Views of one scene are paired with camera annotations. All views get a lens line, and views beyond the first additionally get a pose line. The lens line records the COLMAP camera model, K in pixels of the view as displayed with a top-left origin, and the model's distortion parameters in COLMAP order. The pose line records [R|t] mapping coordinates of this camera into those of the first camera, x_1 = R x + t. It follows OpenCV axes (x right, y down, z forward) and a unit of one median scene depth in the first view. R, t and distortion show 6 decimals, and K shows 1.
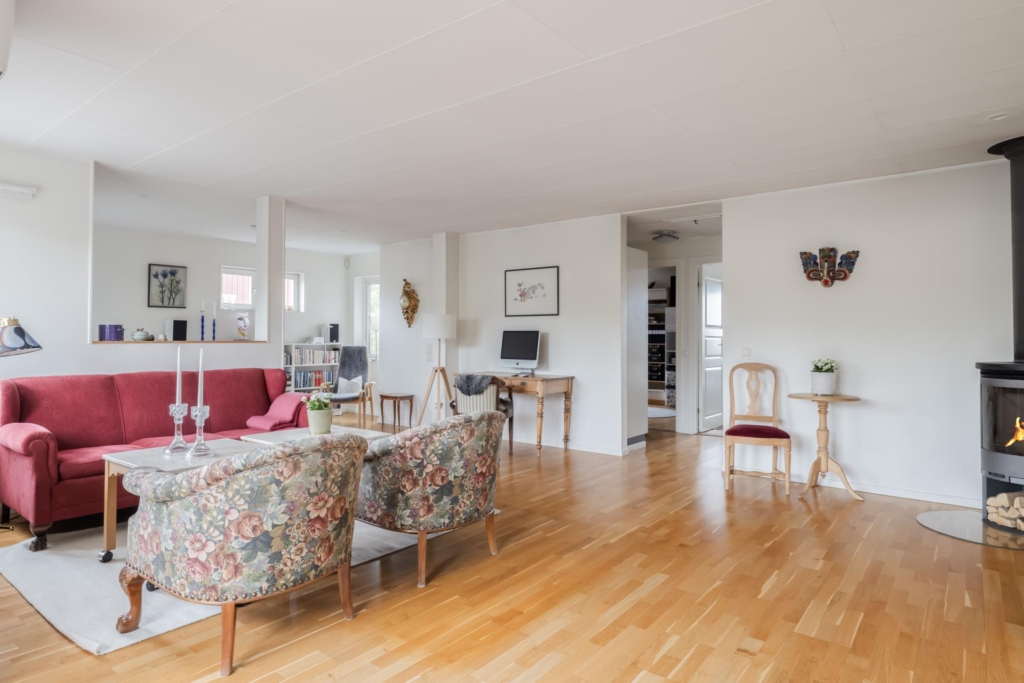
lens RADIAL K [[588.8, 0, 515.0], [0, 588.8, 333.2], [0, 0, 1]] dist [0.003313, 0.000170]
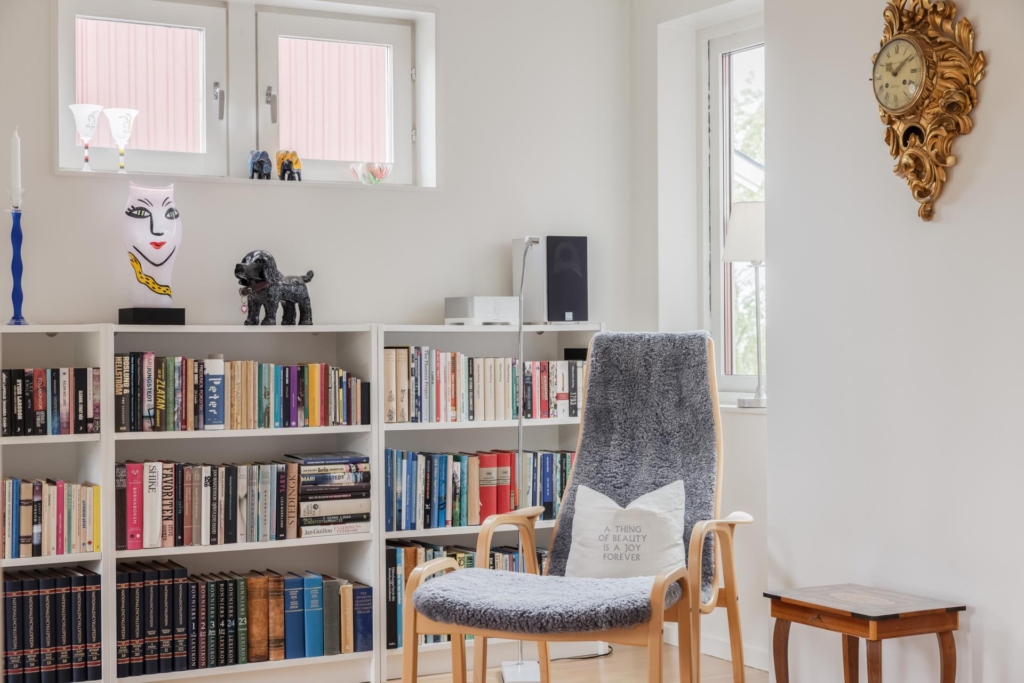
lens RADIAL K [[1583.9, 0, 511.7], [0, 1583.9, 339.4], [0, 0, 1]] dist [-0.050349, 0.000000]
pose [[0.918871, -0.012021, -0.394374, -0.100369], [0.013628, 0.999906, 0.001273, 0.022417], [0.394322, -0.006544, 0.918949, 0.478825]]
